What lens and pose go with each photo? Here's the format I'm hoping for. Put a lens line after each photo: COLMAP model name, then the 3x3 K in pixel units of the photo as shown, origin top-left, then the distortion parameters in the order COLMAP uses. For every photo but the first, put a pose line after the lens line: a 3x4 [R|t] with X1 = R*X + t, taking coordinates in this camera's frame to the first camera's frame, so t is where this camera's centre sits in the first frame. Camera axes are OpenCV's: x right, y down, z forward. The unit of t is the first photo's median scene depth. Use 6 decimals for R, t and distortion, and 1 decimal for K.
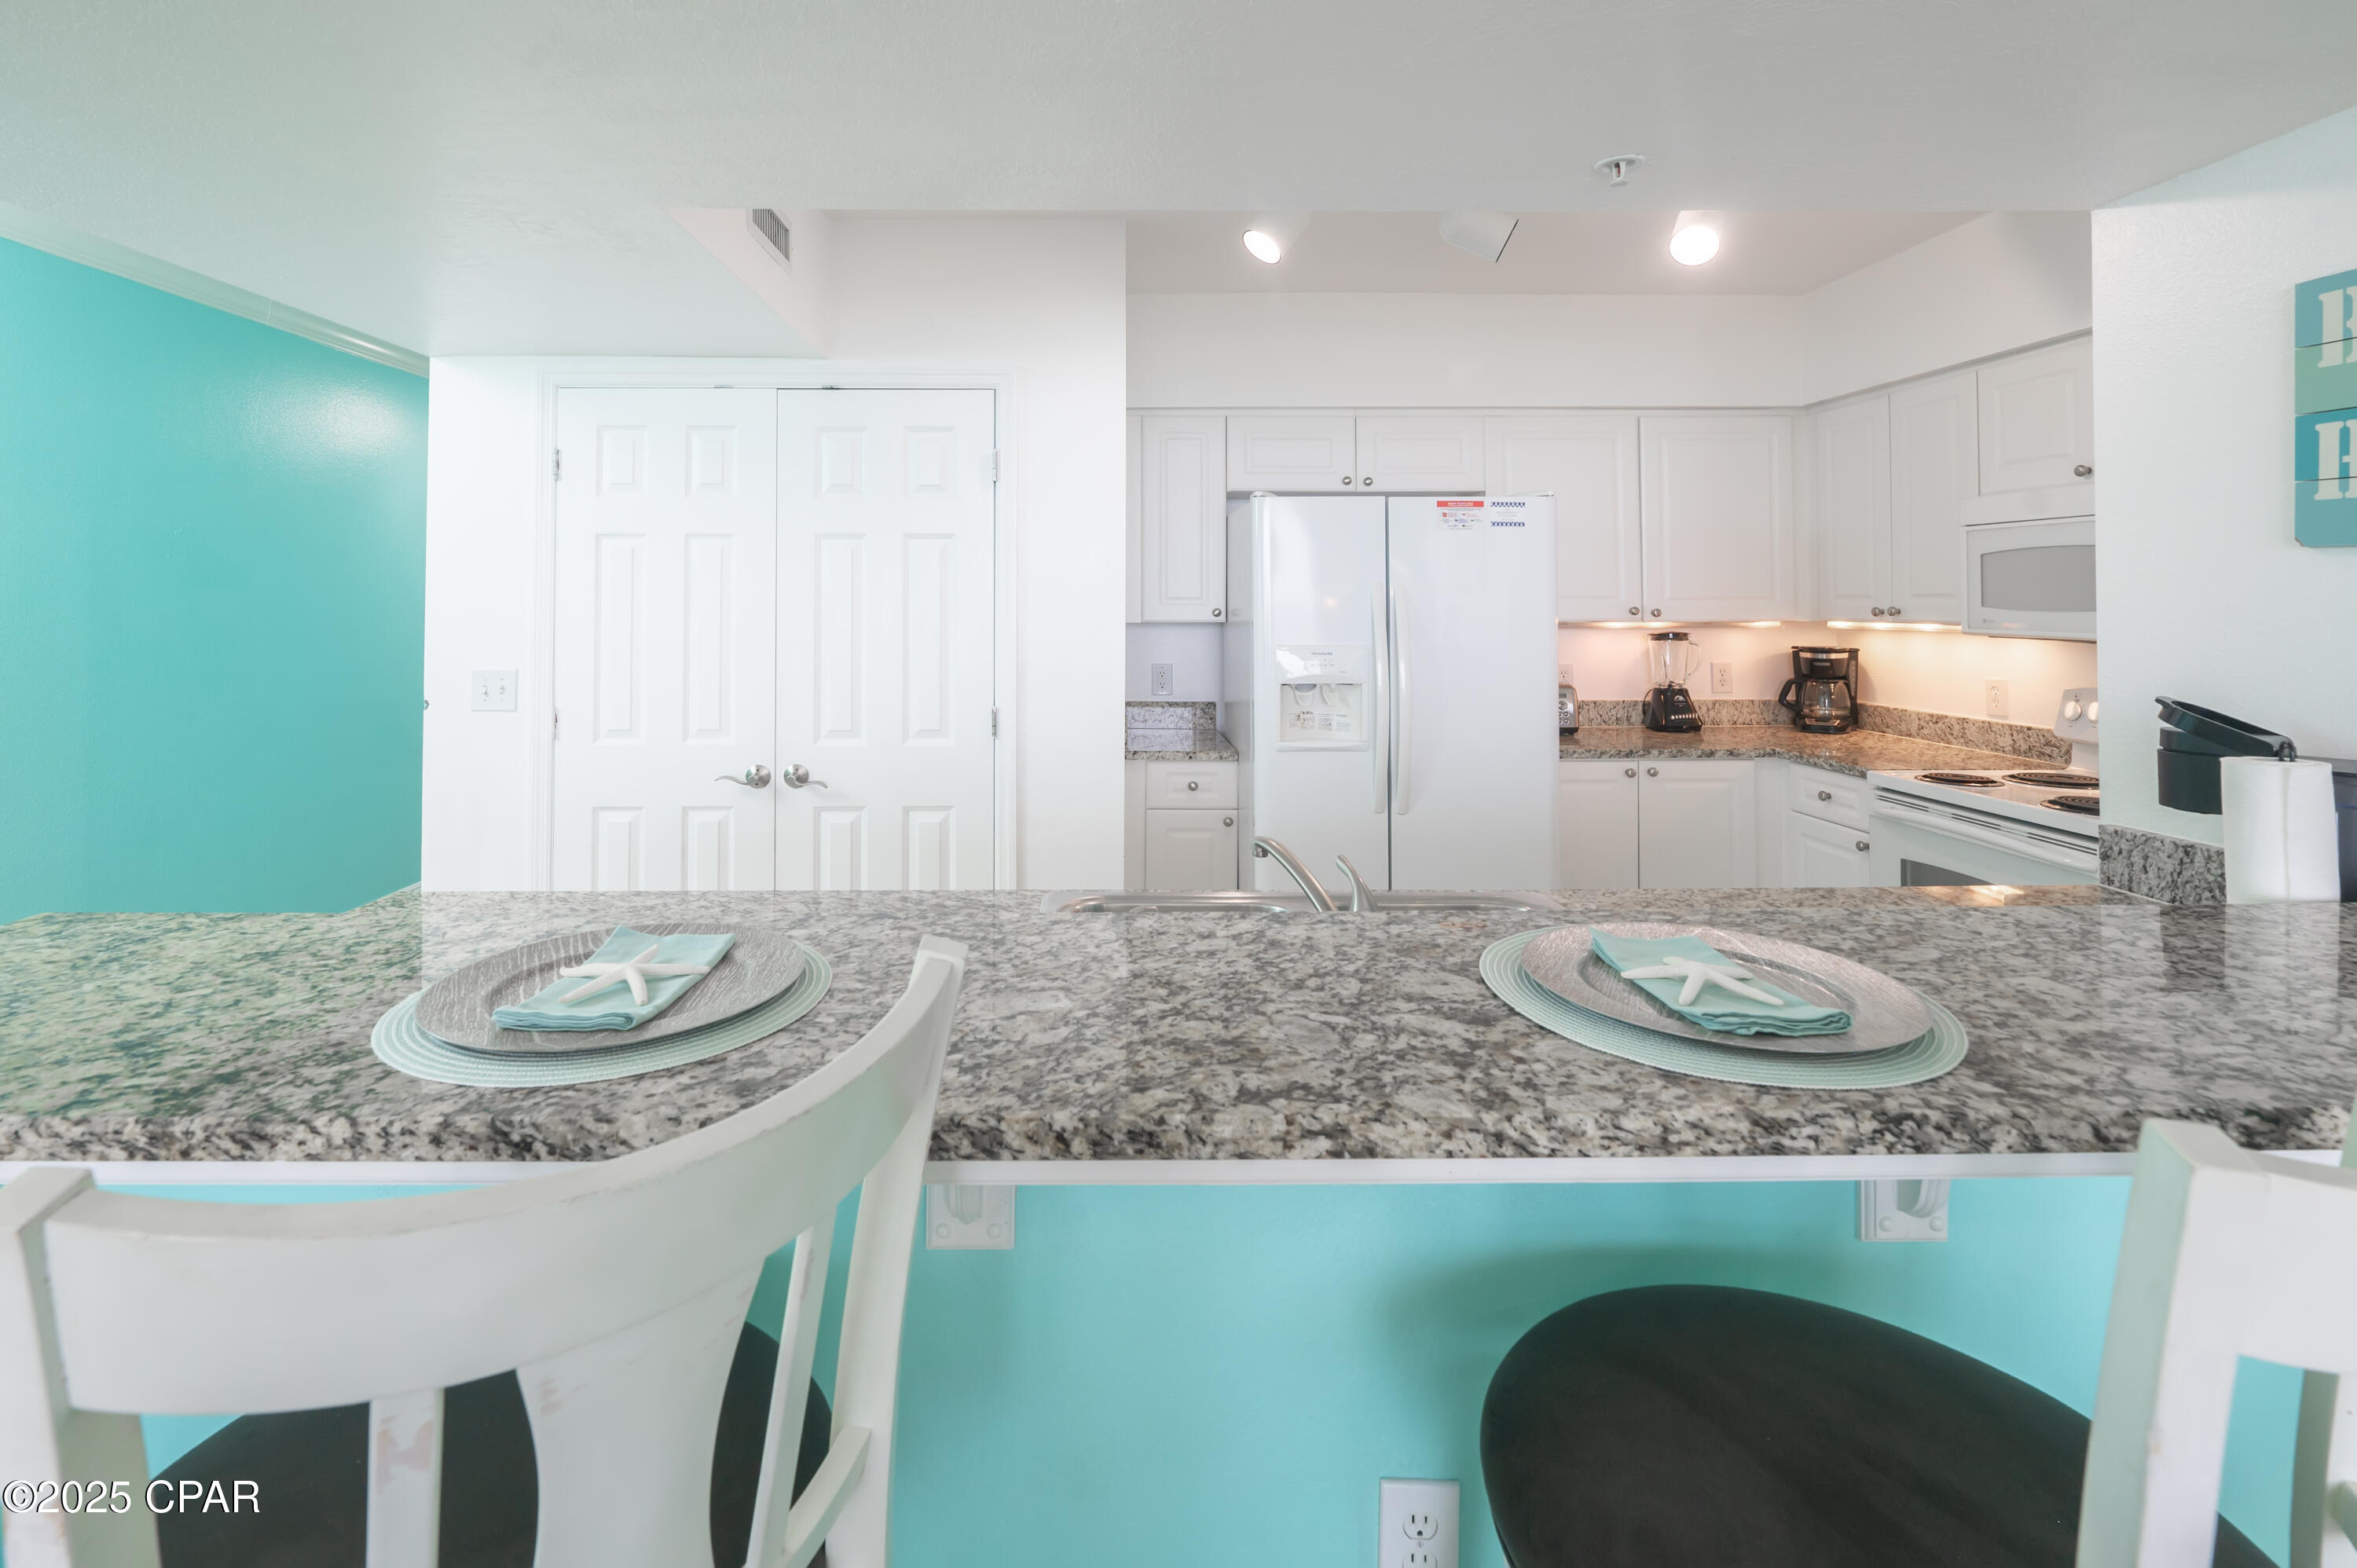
lens RADIAL K [[1045.8, 0, 1117.2], [0, 1045.8, 593.7], [0, 0, 1]] dist [-0.001307, -0.000153]
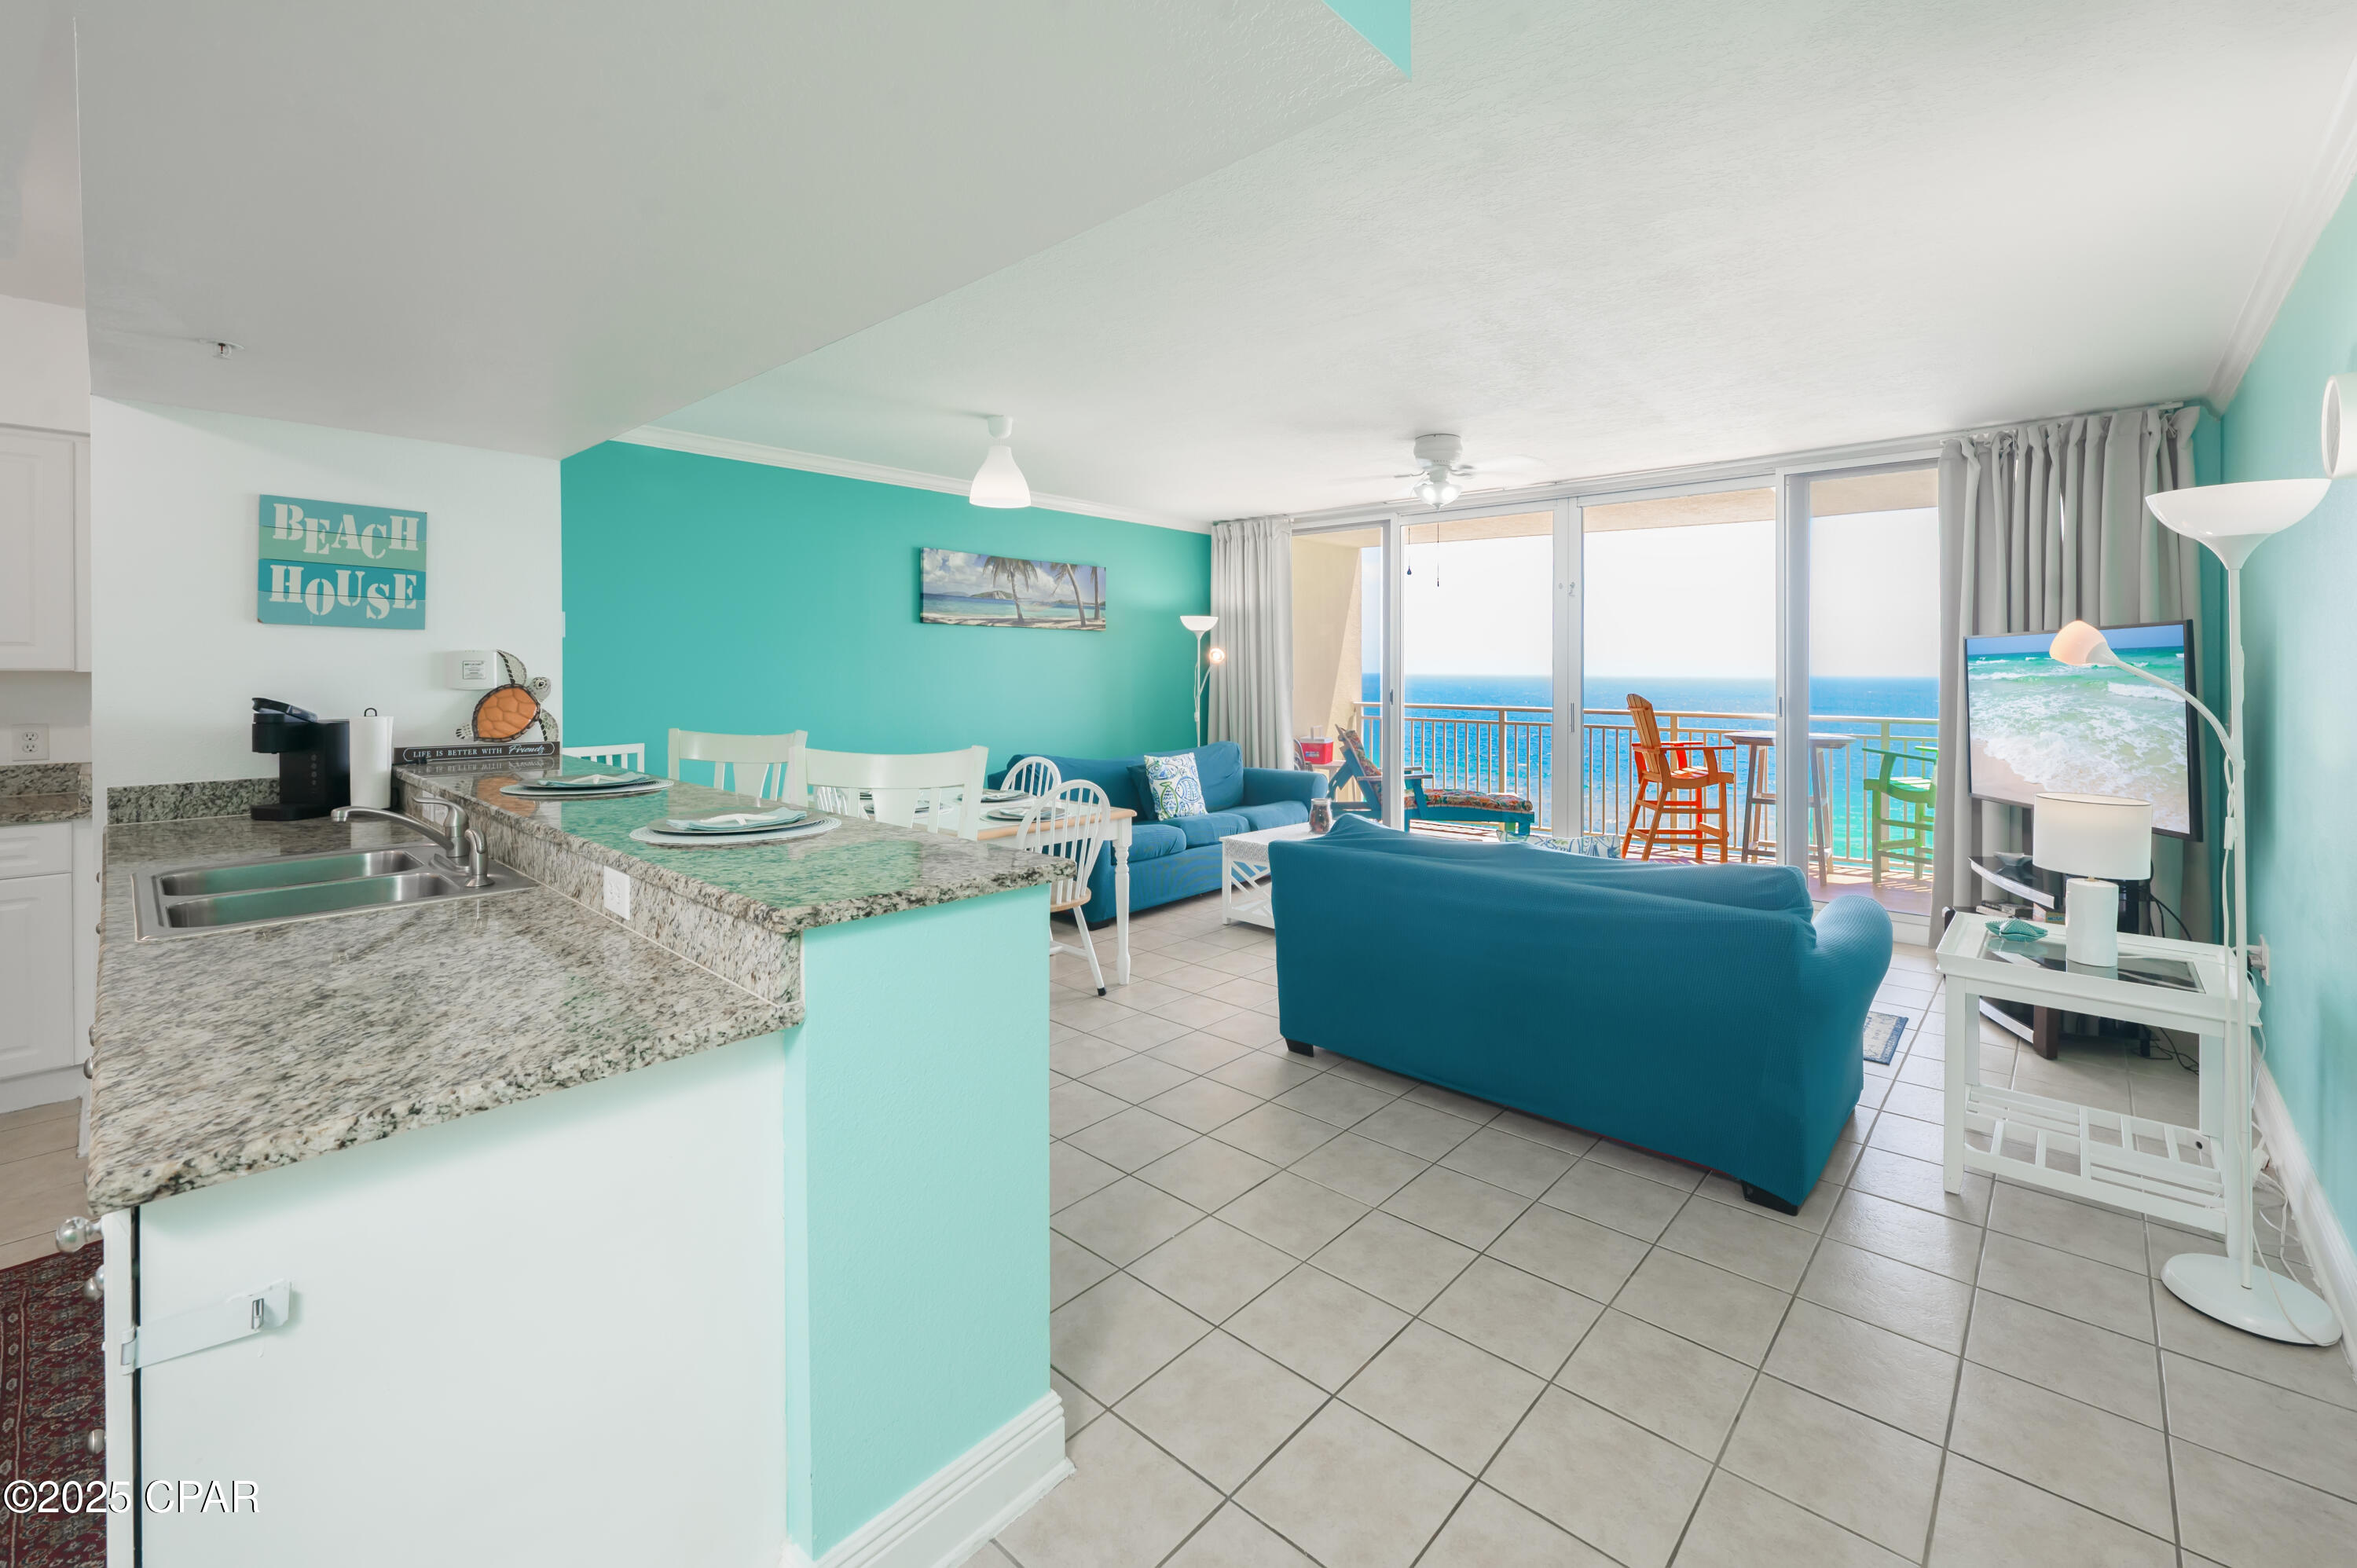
lens RADIAL K [[1008.4, 0, 1229.4], [0, 1008.4, 687.5], [0, 0, 1]] dist [-0.008885, 0.001516]
pose [[-0.738281, -0.018735, 0.674233, -0.855802], [-0.011026, 0.999816, 0.015708, 0.016554], [-0.674403, 0.004163, -0.738351, 0.615554]]
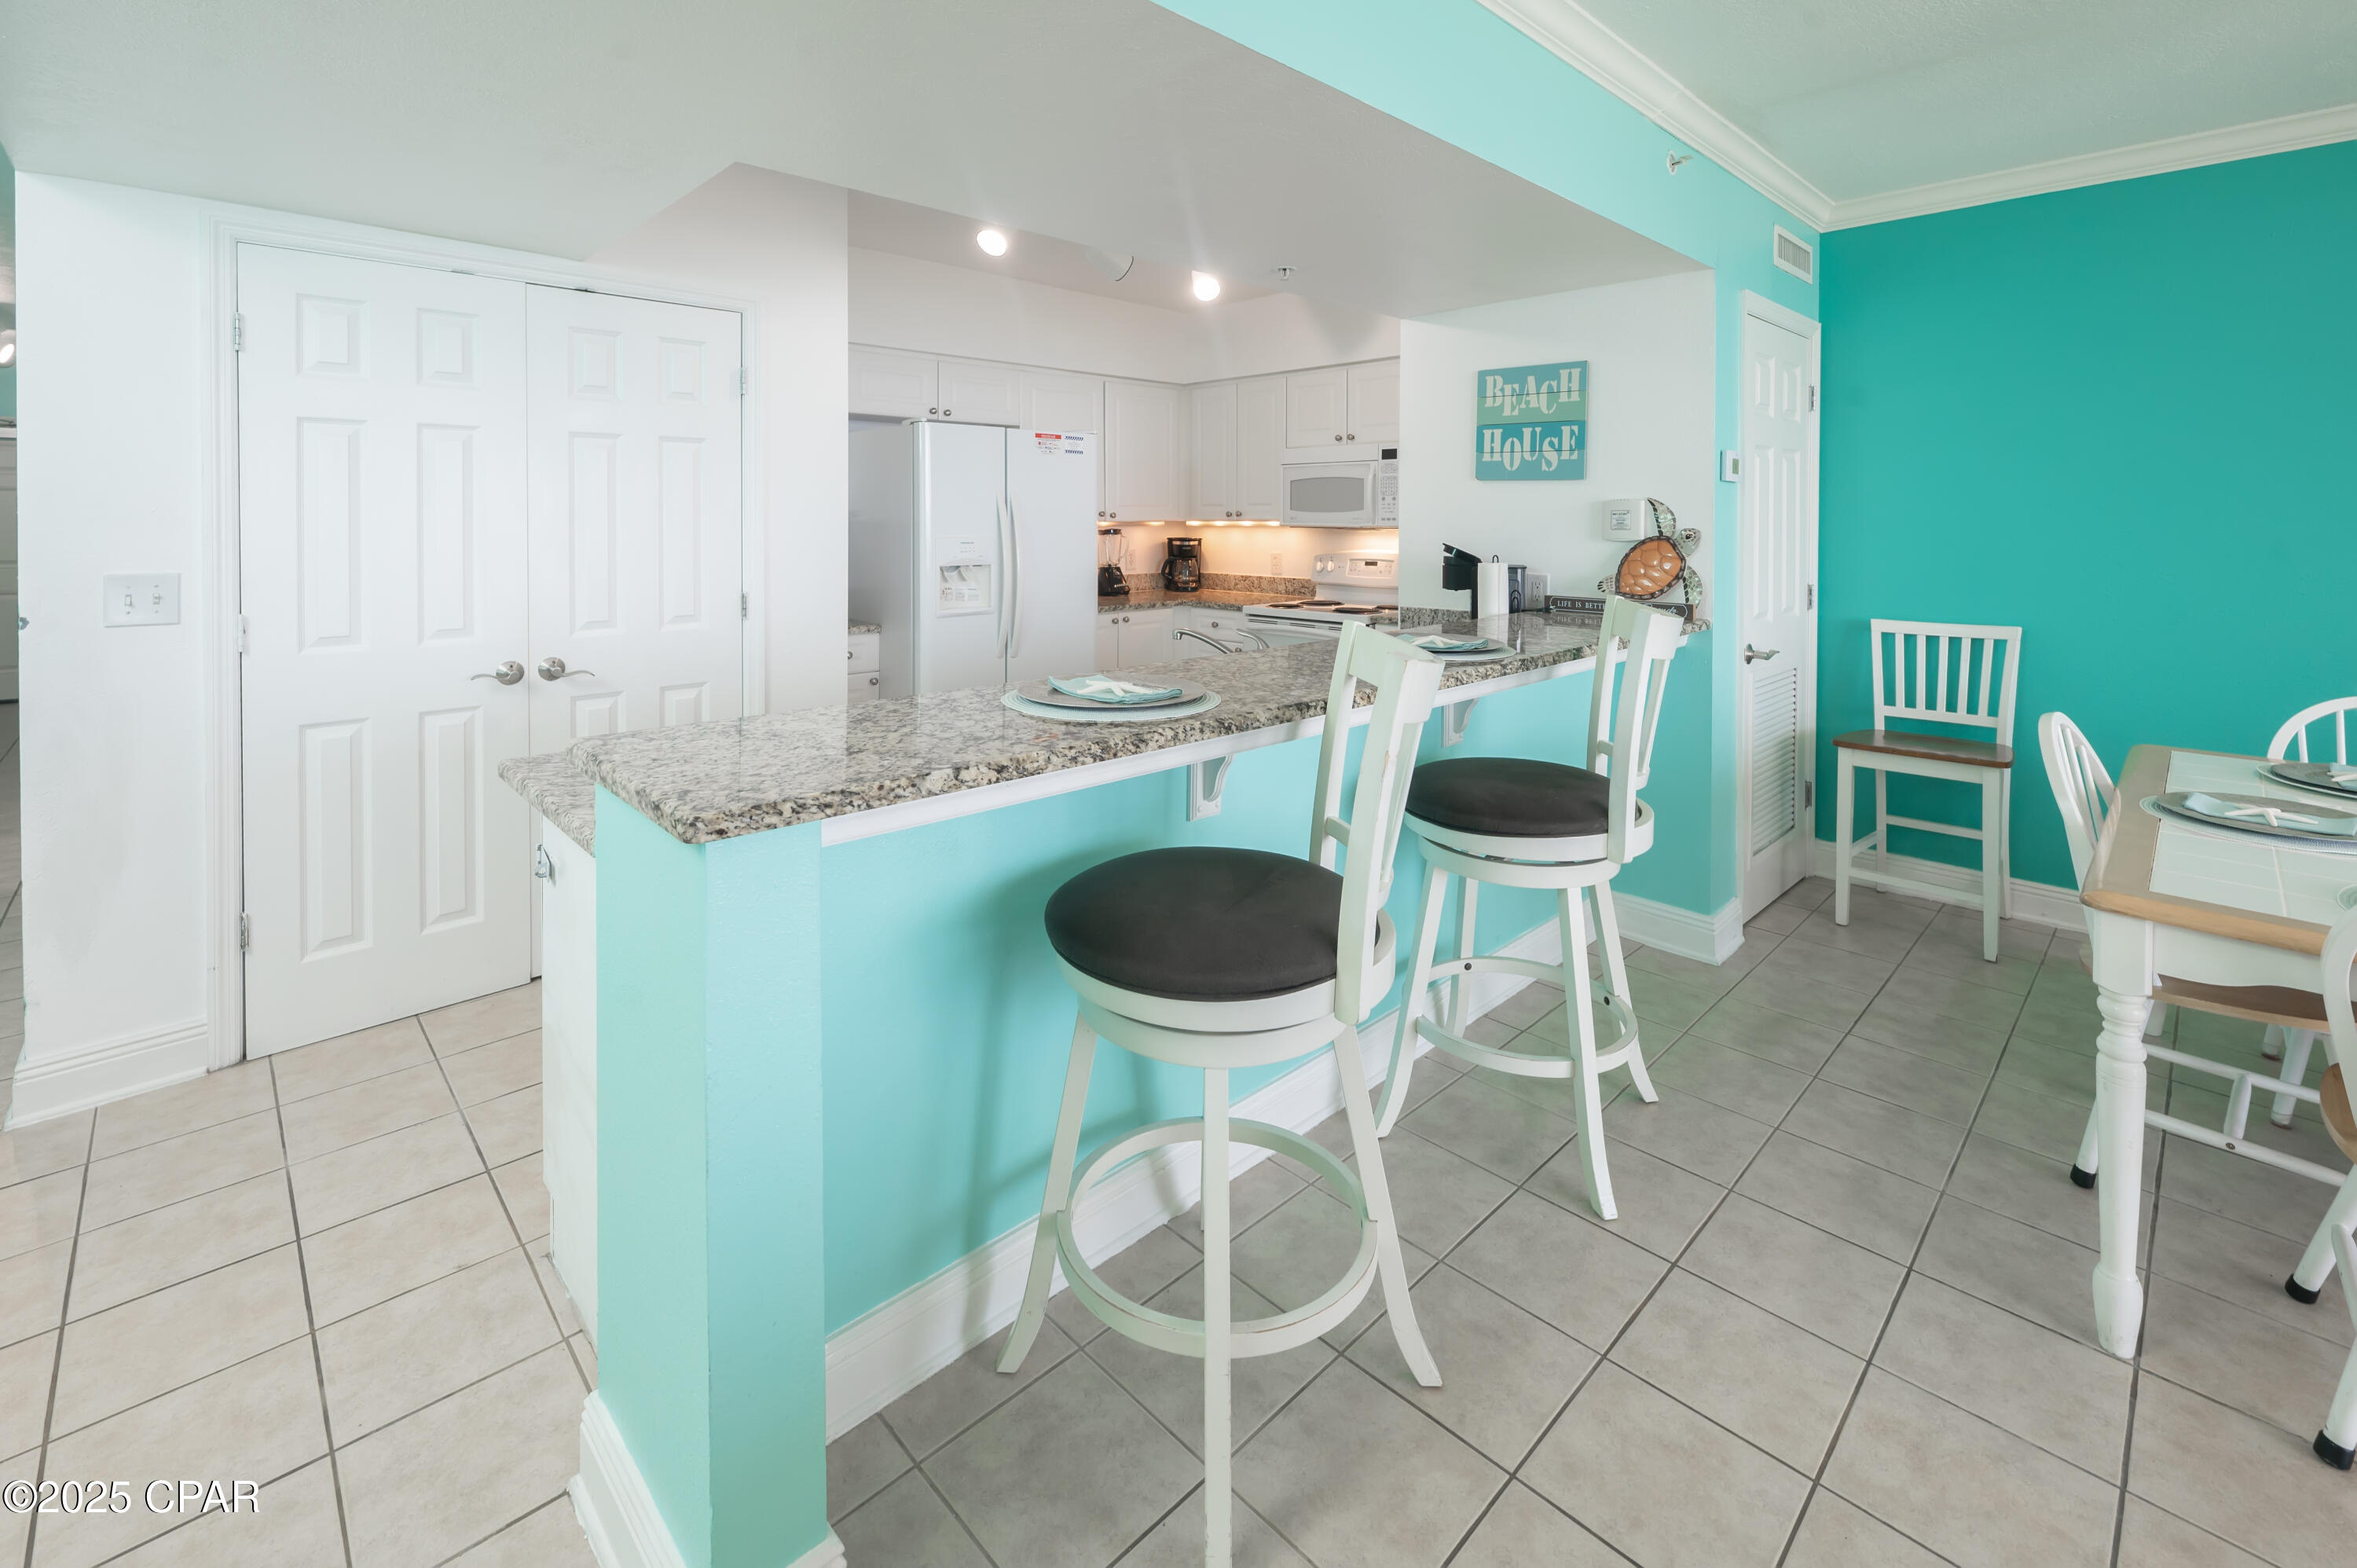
lens RADIAL K [[1008.4, 0, 1151.0], [0, 1008.4, 544.8], [0, 0, 1]] dist [-0.008885, 0.001516]
pose [[0.733780, -0.016980, 0.679175, -0.536594], [-0.005707, 0.999498, 0.031154, 0.019729], [-0.679363, -0.026736, 0.733315, -0.109553]]
